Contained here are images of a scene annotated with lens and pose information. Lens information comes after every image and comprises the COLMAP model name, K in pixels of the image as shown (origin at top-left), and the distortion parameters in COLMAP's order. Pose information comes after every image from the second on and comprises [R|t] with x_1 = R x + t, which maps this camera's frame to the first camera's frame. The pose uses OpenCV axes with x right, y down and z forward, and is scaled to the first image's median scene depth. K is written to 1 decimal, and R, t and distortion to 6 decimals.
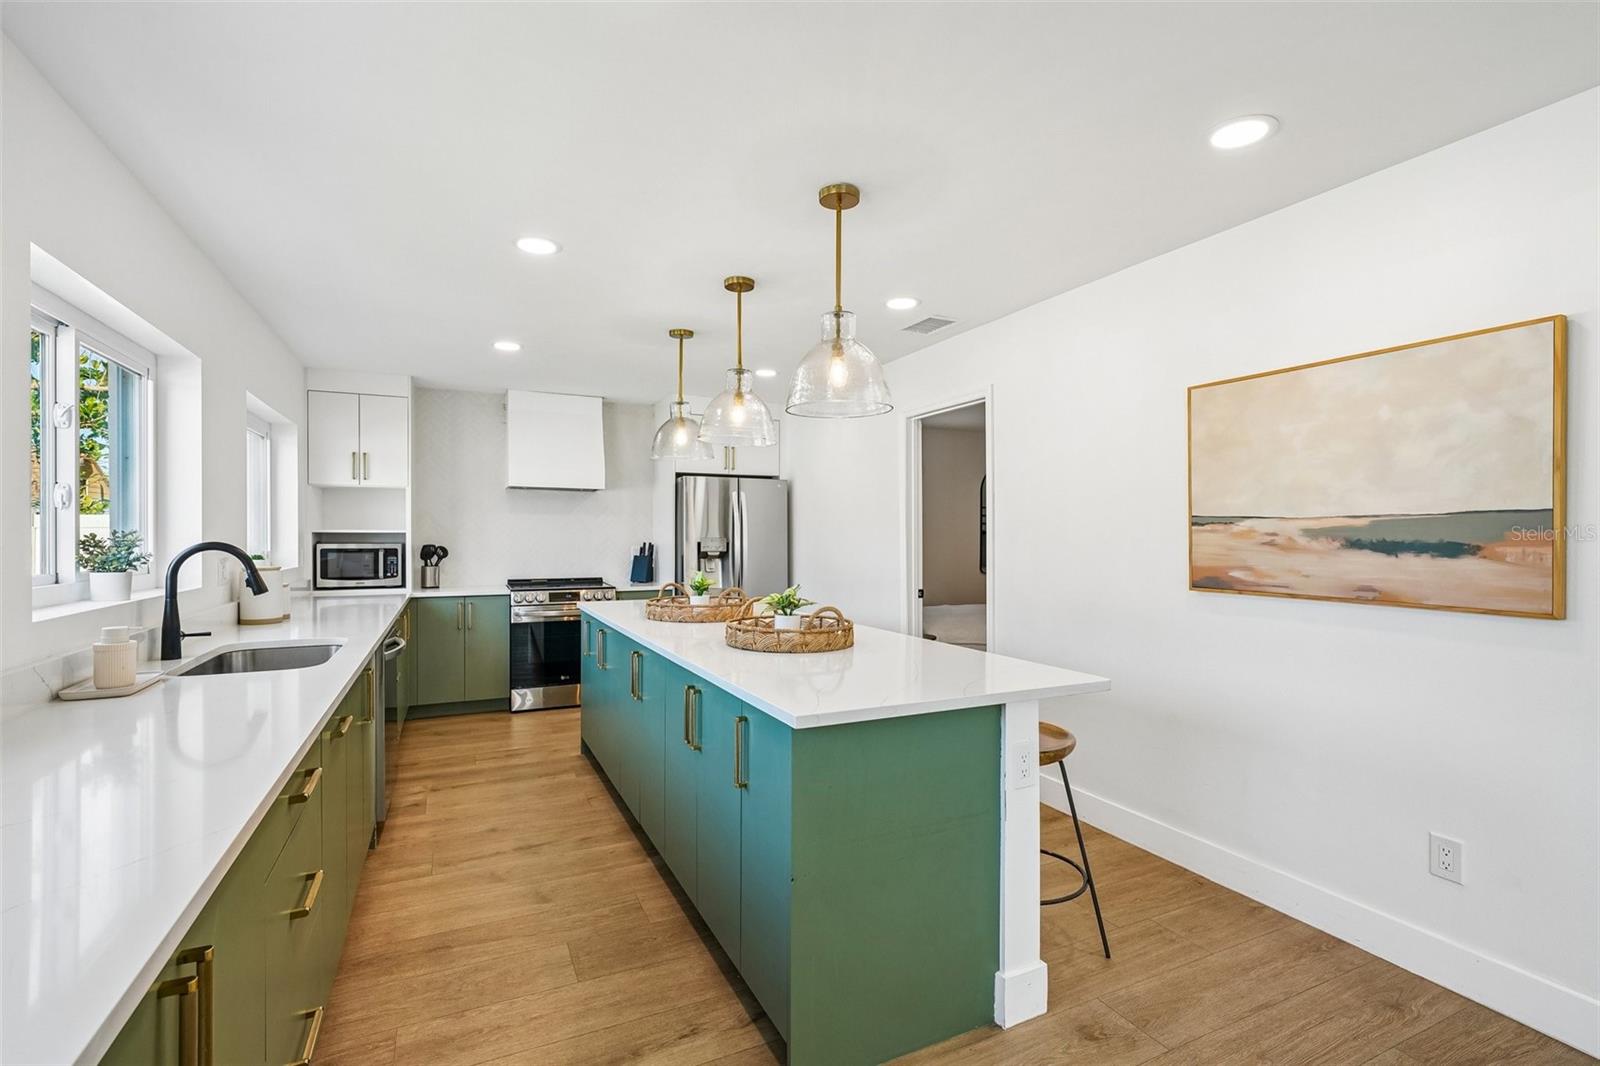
lens RADIAL K [[736.5, 0, 799.1], [0, 736.5, 535.5], [0, 0, 1]] dist [-0.003565, 0.000914]
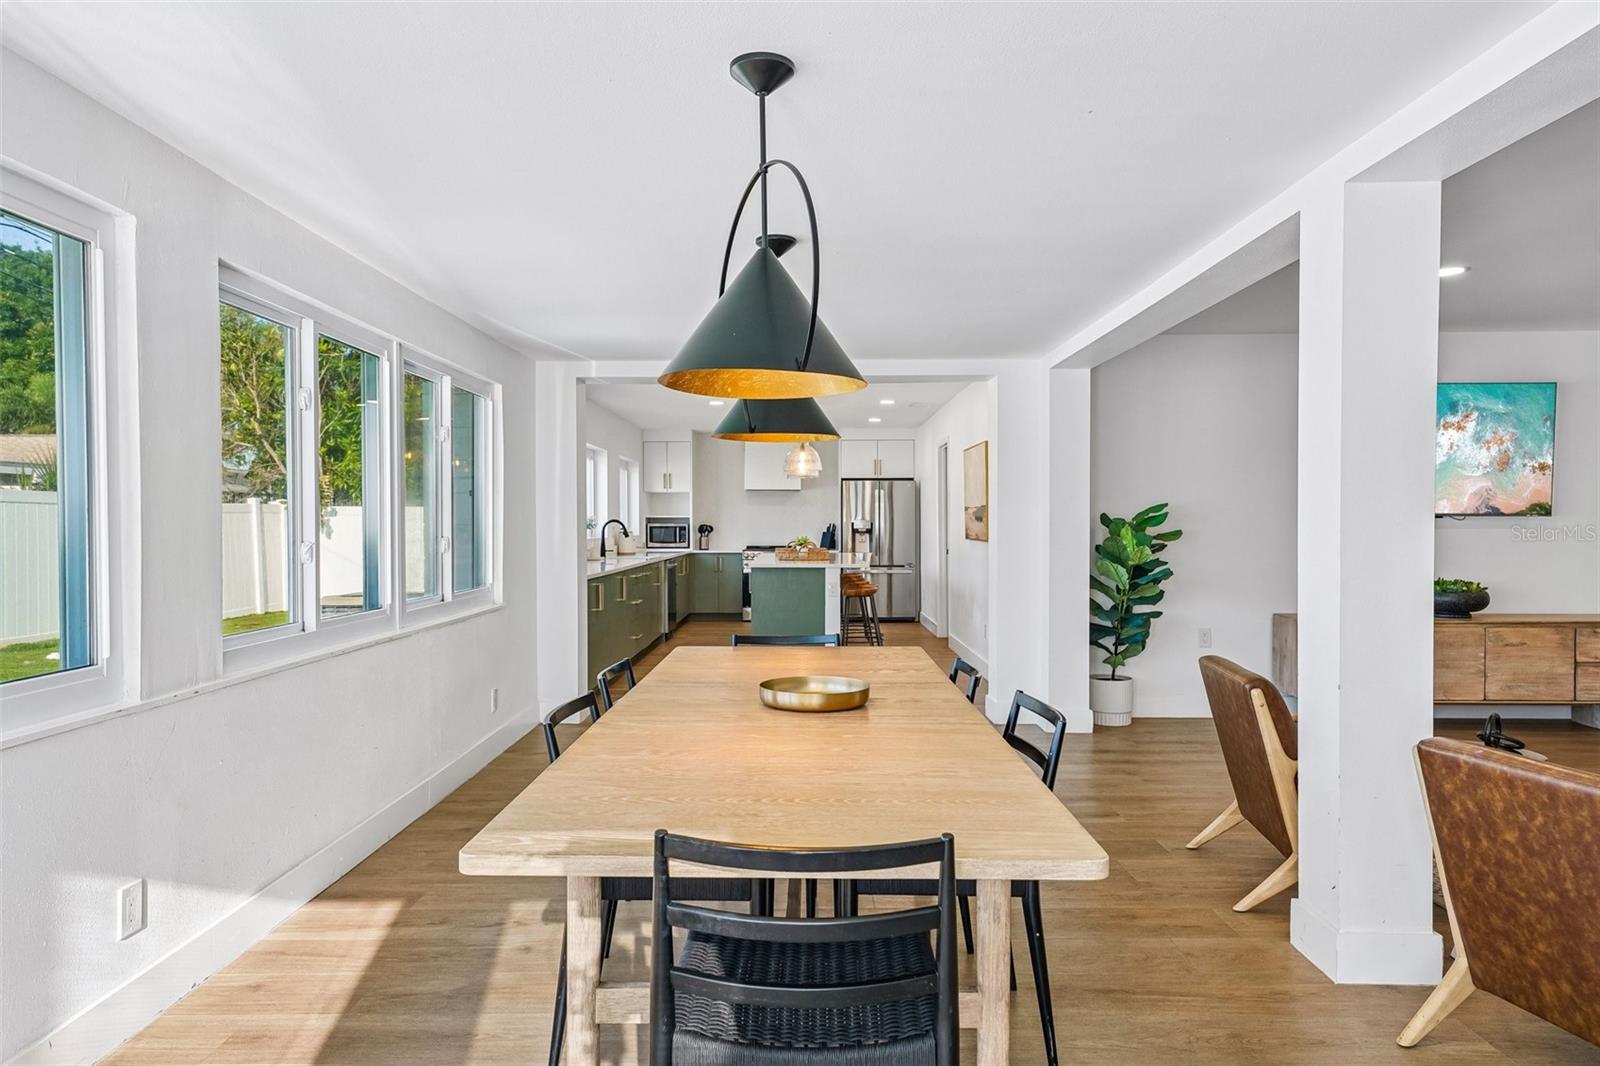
lens RADIAL K [[1065.9, 0, 802.0], [0, 1065.9, 532.9], [0, 0, 1]] dist [-0.001065, -0.000462]
pose [[0.900269, 0.001443, -0.435331, 1.215779], [0.001178, 0.999983, 0.005752, 0.027768], [0.435332, -0.005691, 0.900252, -1.759266]]
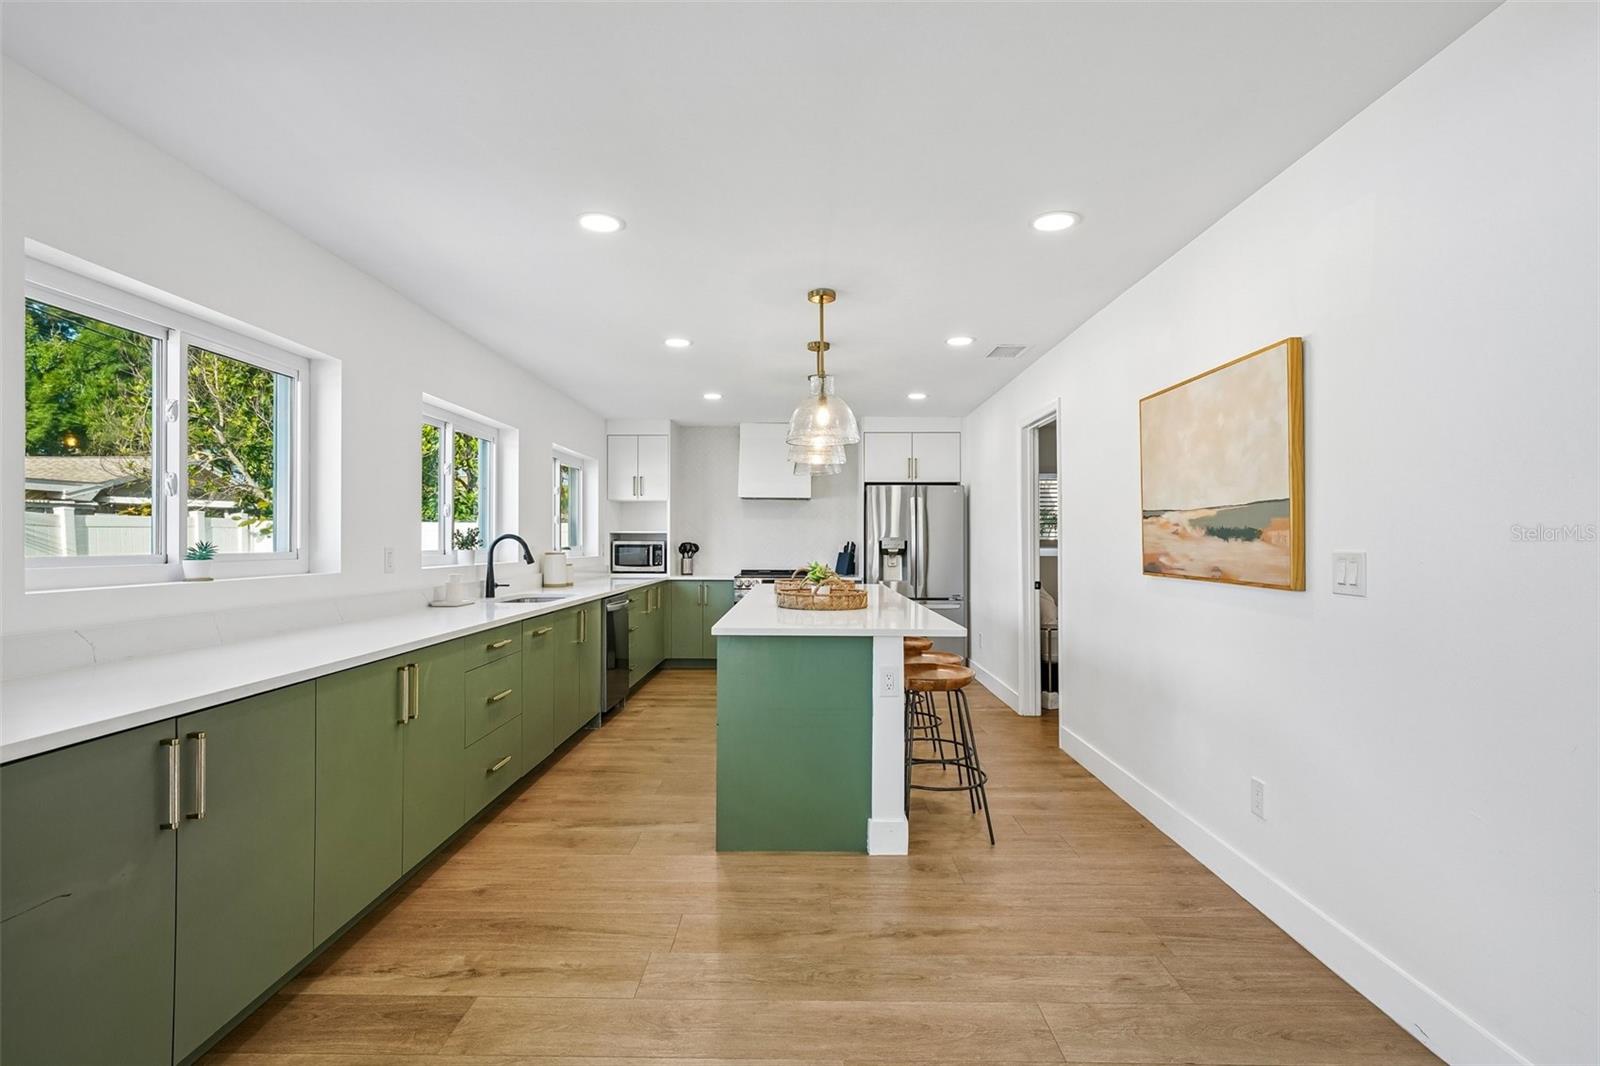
lens RADIAL K [[766.8, 0, 798.9], [0, 766.8, 536.1], [0, 0, 1]] dist [0.000699, -0.000287]
pose [[0.897357, -0.002589, -0.441298, 0.464845], [-0.001711, 0.999955, -0.009346, 0.020795], [0.441302, 0.009142, 0.897312, -0.259306]]
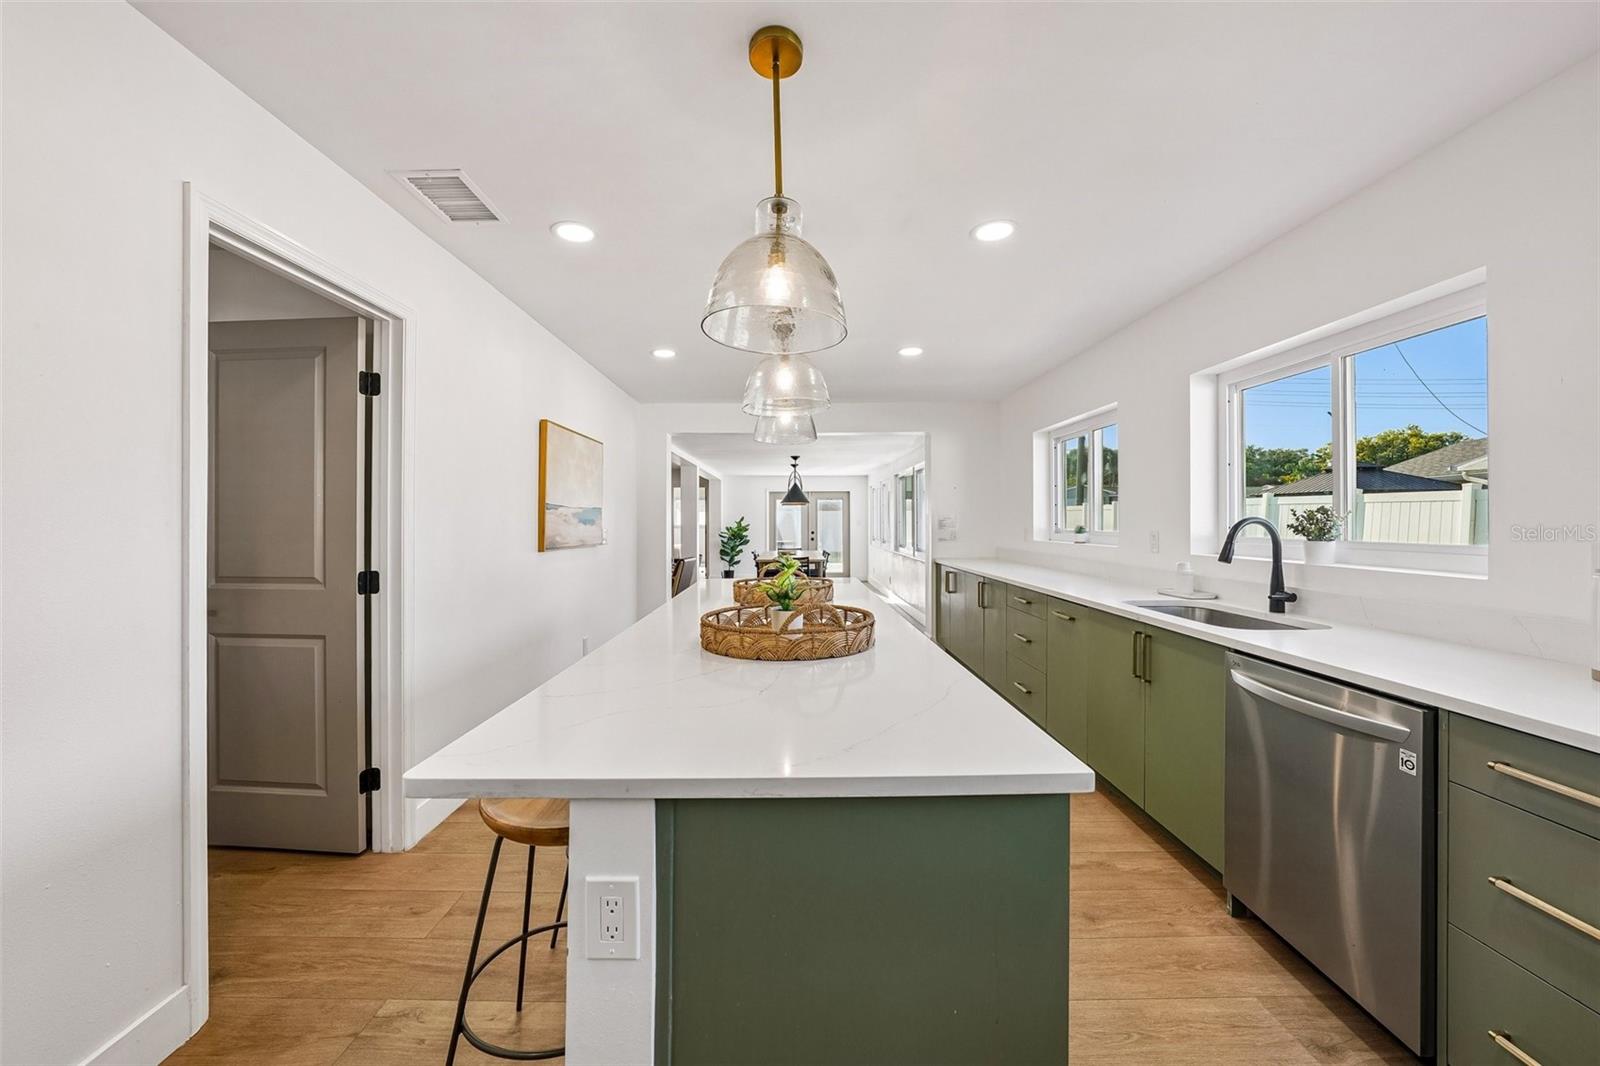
lens RADIAL K [[604.3, 0, 794.9], [0, 604.3, 522.1], [0, 0, 1]] dist [-0.015427, 0.004384]
pose [[-0.903040, 0.000811, 0.429556, -0.375682], [0.001481, 0.999998, 0.001226, 0.010046], [-0.429555, 0.001743, -0.903039, 1.529357]]
